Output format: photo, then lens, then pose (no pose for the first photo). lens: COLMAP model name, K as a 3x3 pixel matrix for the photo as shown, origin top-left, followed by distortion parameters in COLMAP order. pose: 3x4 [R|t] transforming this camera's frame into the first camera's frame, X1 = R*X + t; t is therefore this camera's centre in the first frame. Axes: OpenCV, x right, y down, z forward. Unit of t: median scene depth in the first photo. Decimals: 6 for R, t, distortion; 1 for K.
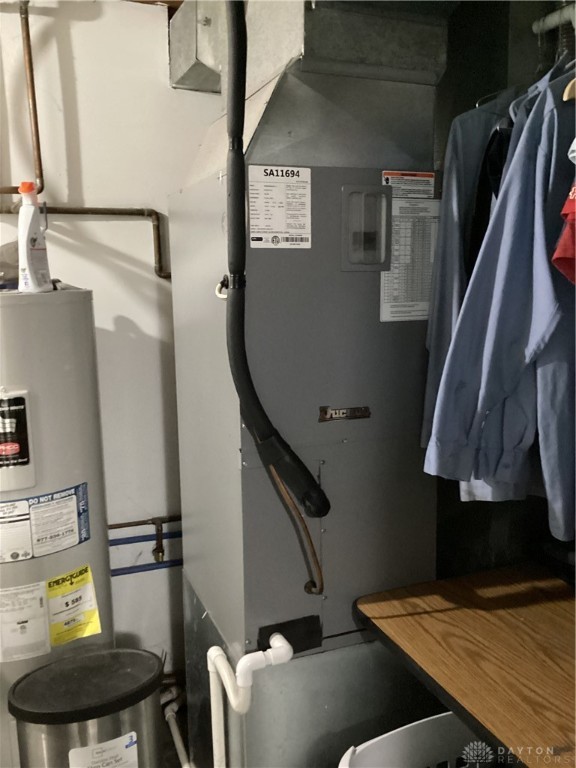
lens RADIAL K [[701.1, 0, 289.8], [0, 701.1, 398.2], [0, 0, 1]] dist [0.127692, -0.238923]
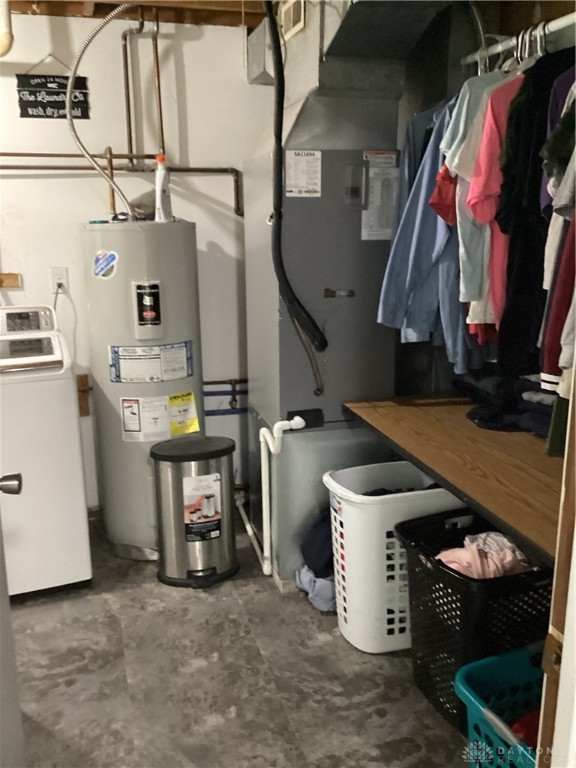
lens RADIAL K [[701.1, 0, 289.8], [0, 701.1, 398.2], [0, 0, 1]] dist [0.127692, -0.238923]
pose [[0.993956, 0.034623, -0.104177, 0.143900], [-0.026671, 0.996691, 0.076780, 0.147162], [0.106491, -0.073538, 0.991591, -0.753354]]
